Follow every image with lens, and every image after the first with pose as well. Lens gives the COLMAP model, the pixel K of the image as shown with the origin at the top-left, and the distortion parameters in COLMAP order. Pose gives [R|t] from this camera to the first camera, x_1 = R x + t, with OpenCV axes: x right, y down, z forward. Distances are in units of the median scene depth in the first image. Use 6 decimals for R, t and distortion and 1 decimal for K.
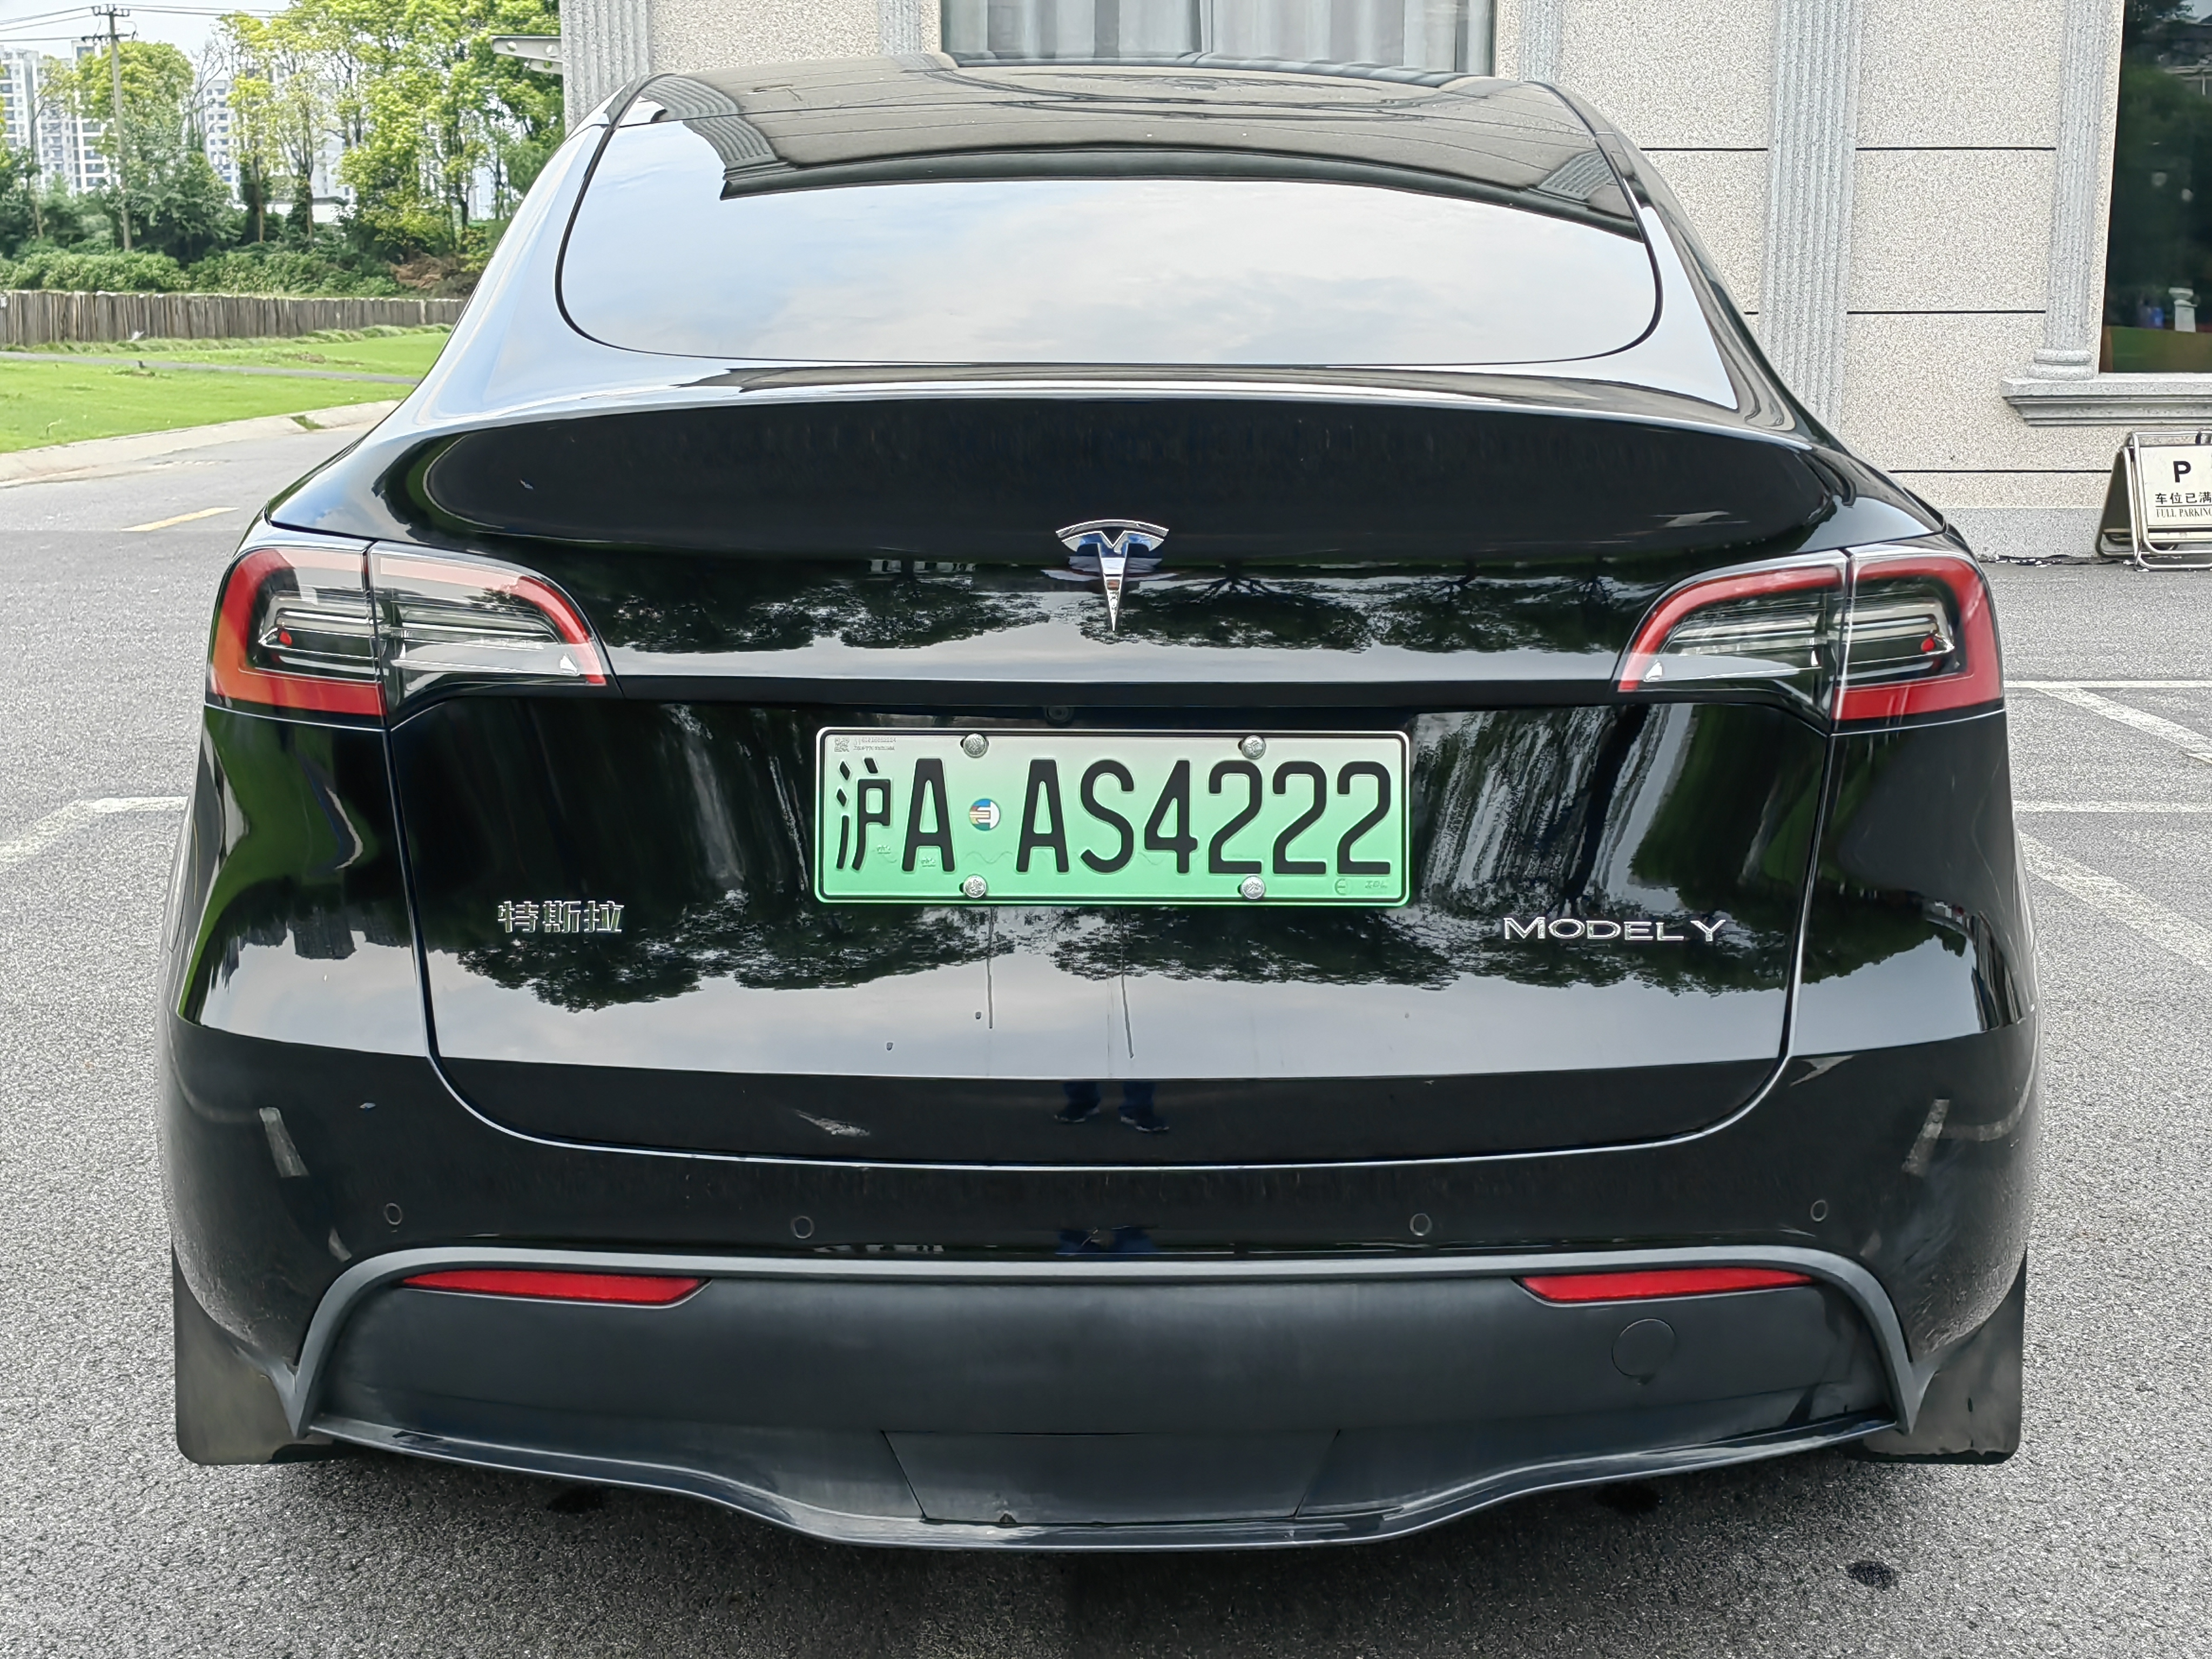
lens RADIAL K [[2702.1, 0, 1169.5], [0, 2702.1, 908.4], [0, 0, 1]] dist [0.038818, -0.033784]
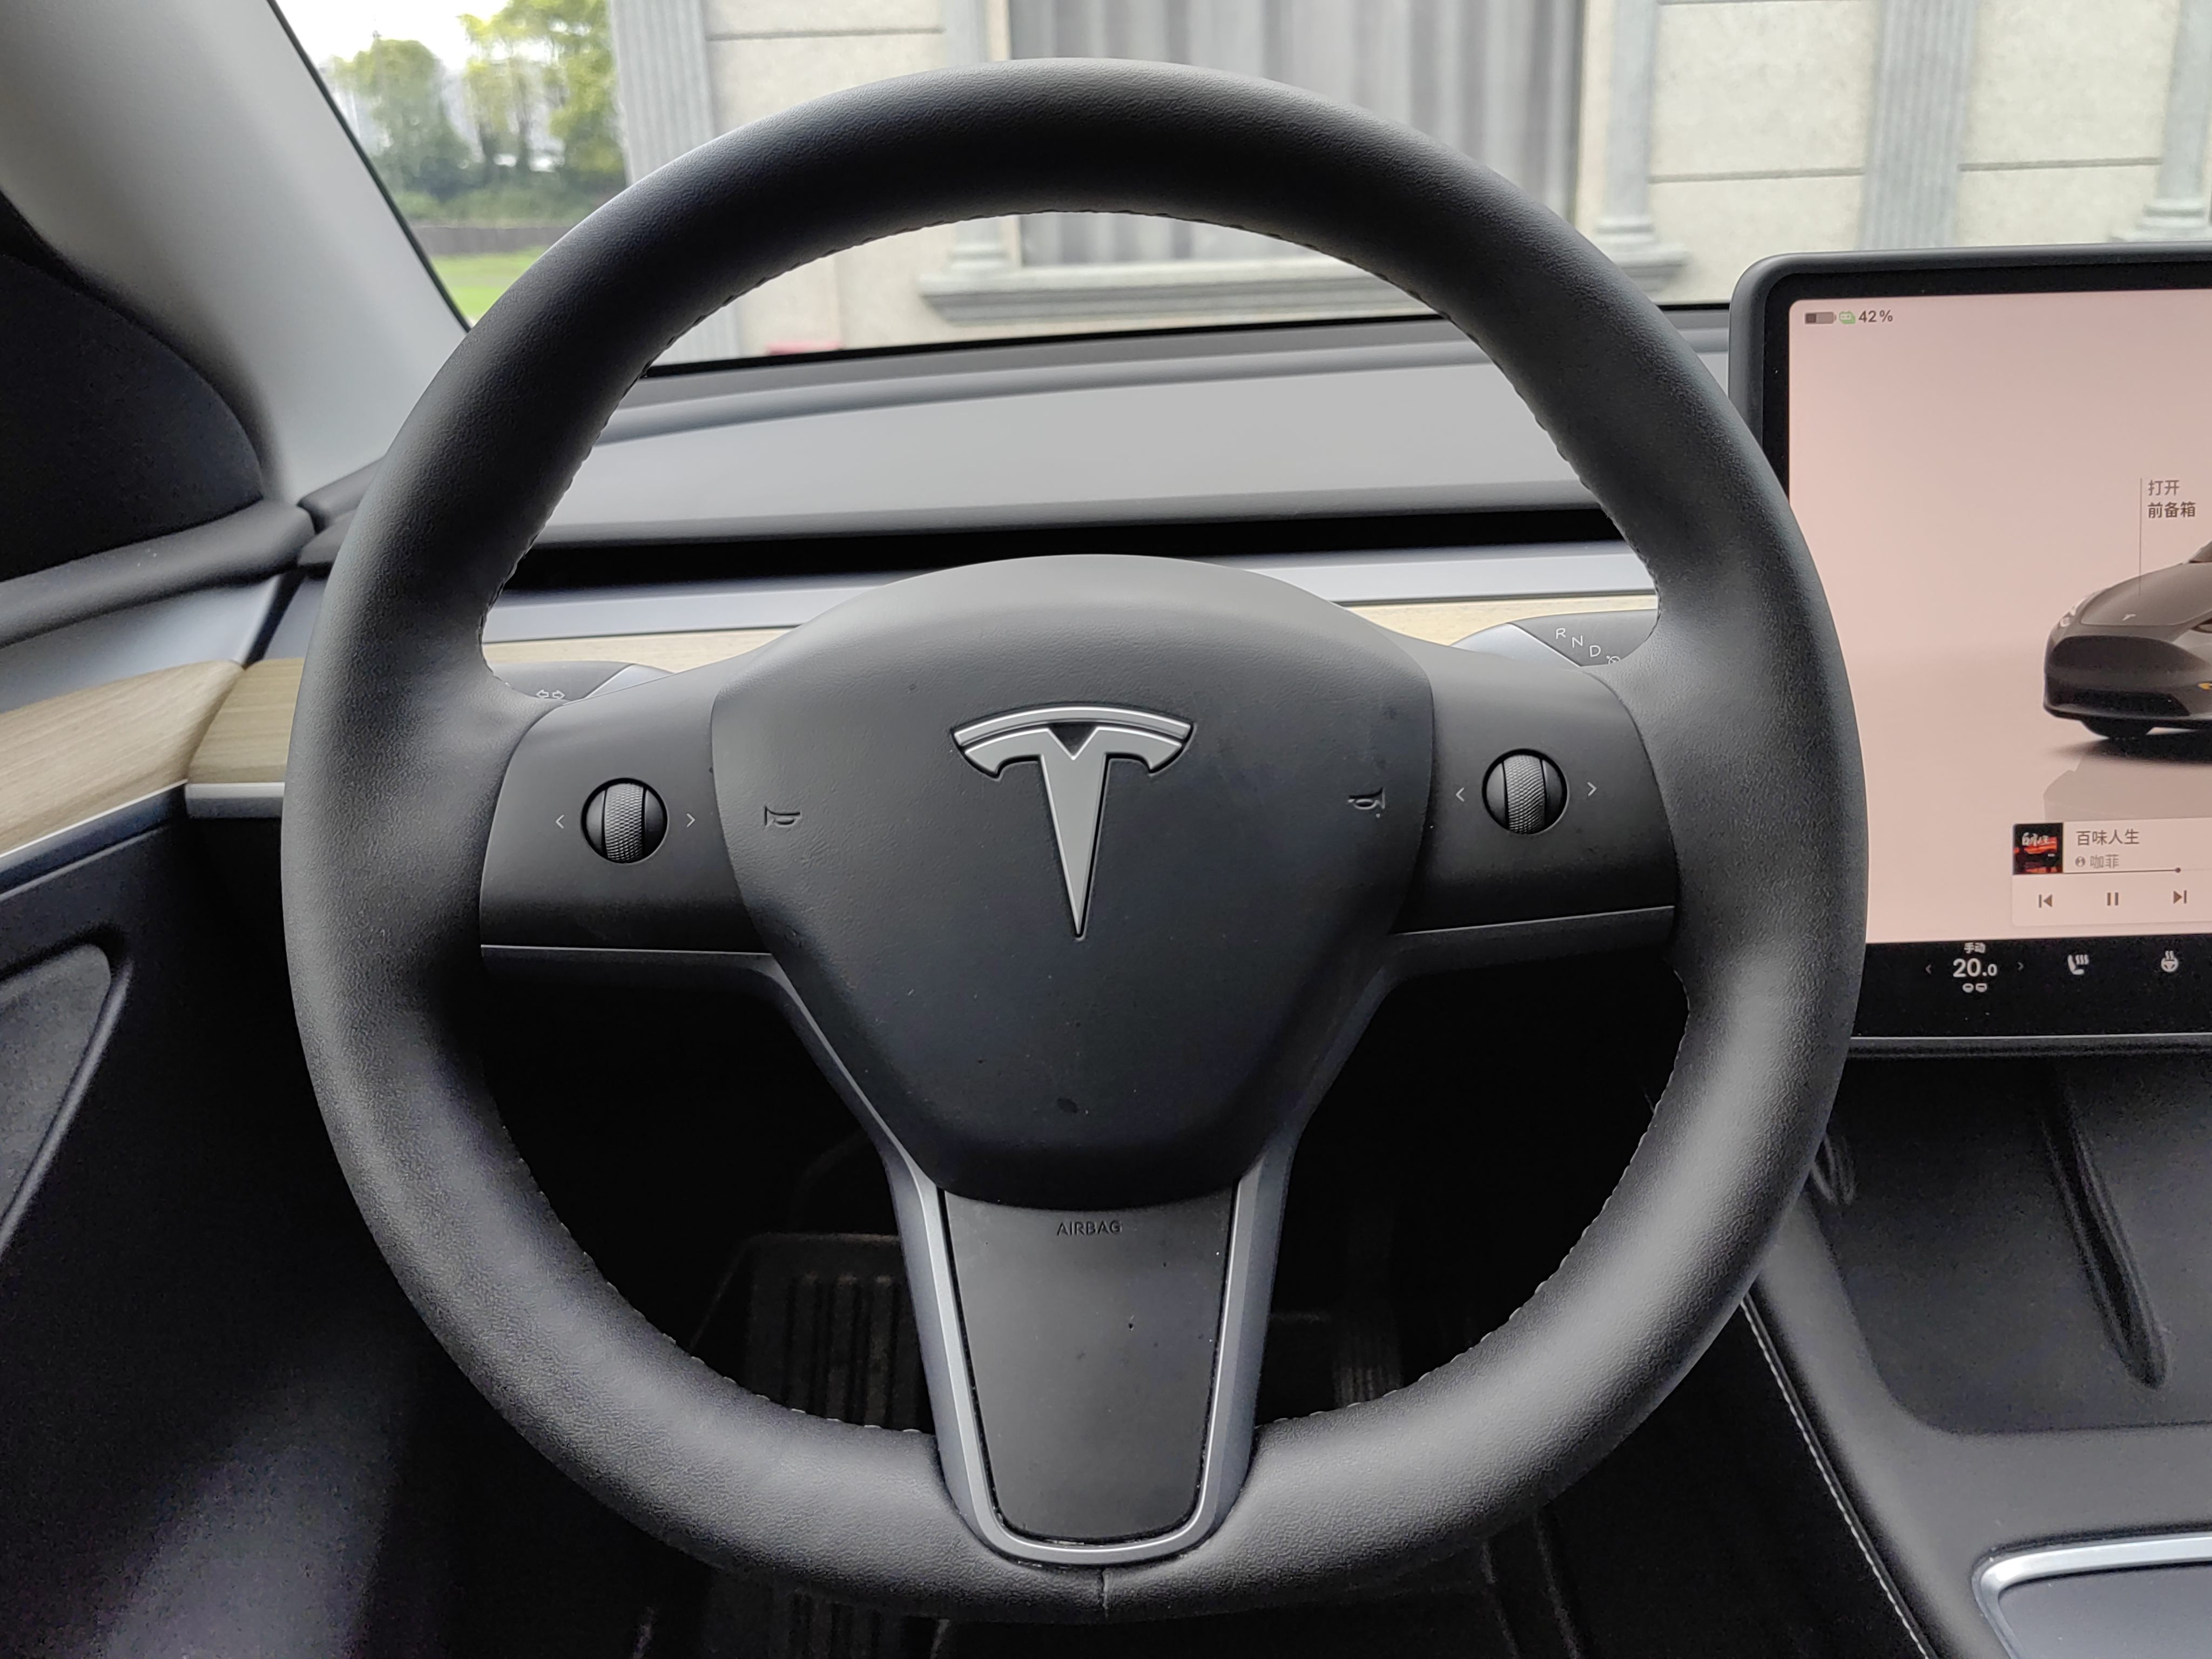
lens RADIAL K [[1776.4, 0, 1126.9], [0, 1776.4, 811.6], [0, 0, 1]] dist [0.037614, -0.055660]
pose [[0.999288, -0.033289, -0.017738, -0.230063], [0.035000, 0.993647, 0.106961, -0.394783], [0.014065, -0.107506, 0.994105, 1.899913]]
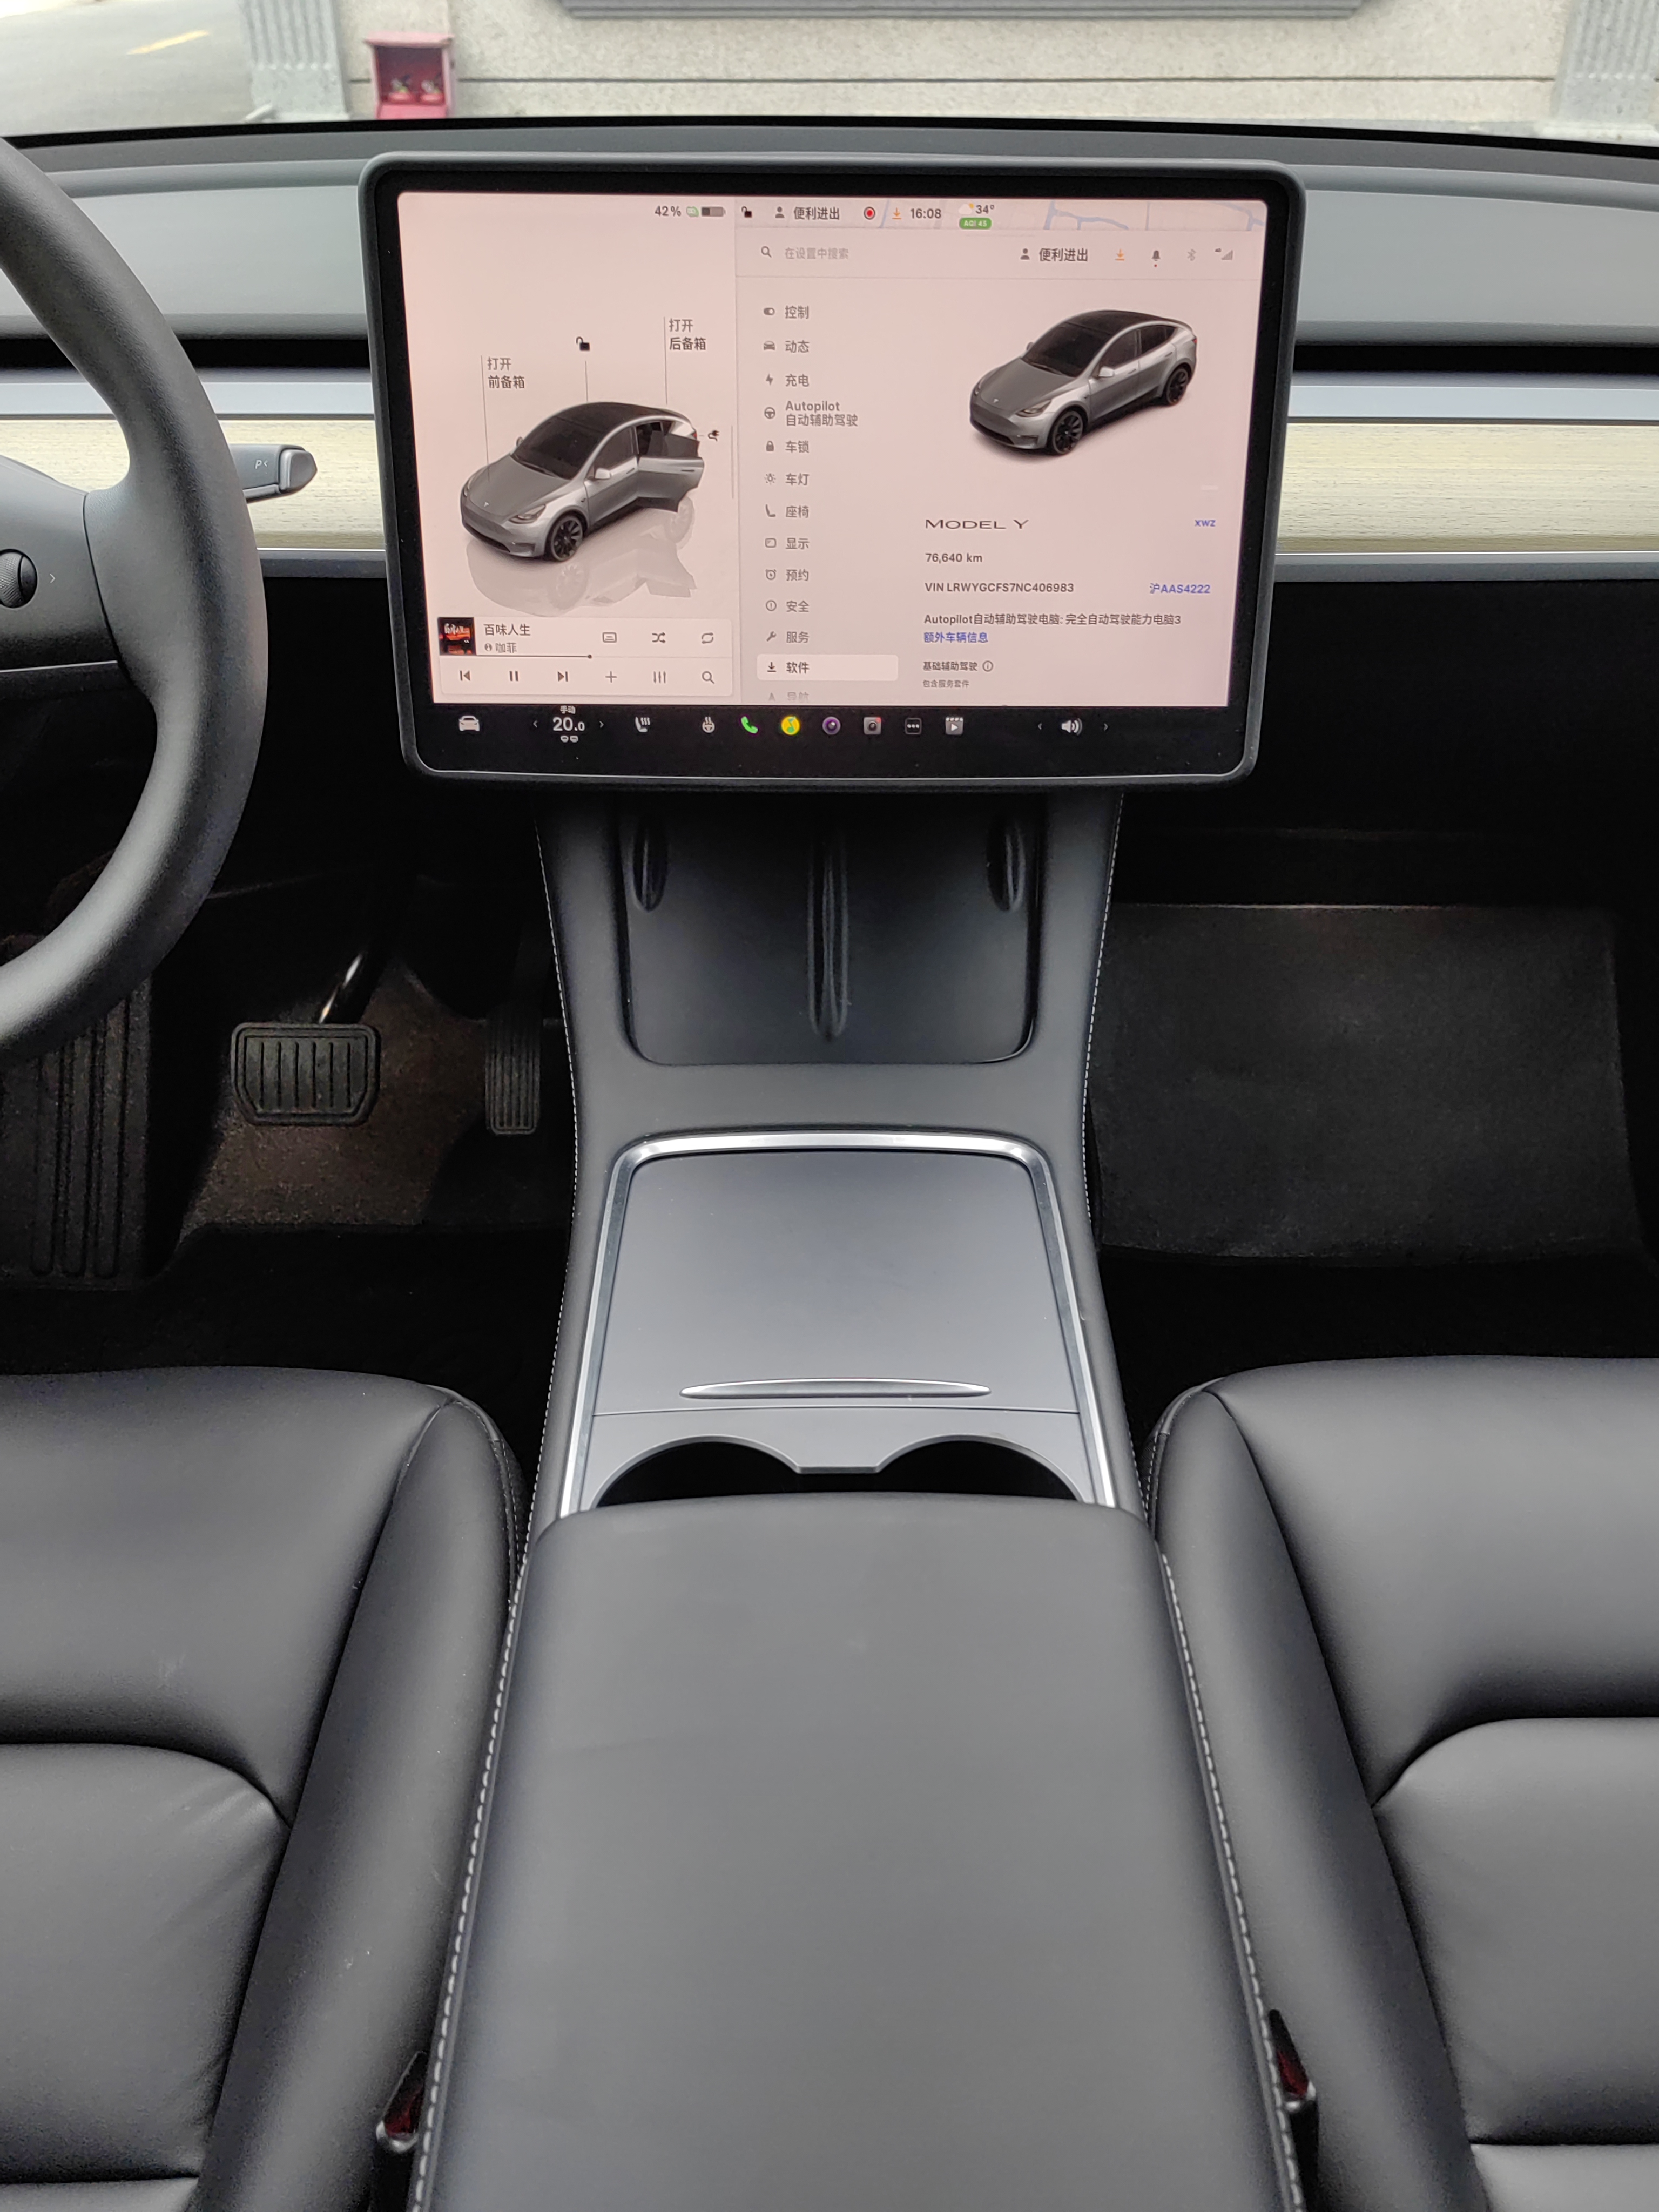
lens RADIAL K [[1785.7, 0, 853.7], [0, 1785.7, 1102.9], [0, 0, 1]] dist [0.045999, -0.069909]
pose [[0.999964, 0.003455, -0.007696, -0.072748], [-0.000304, 0.926453, 0.376410, -0.404380], [0.008430, -0.376394, 0.926421, 1.805444]]
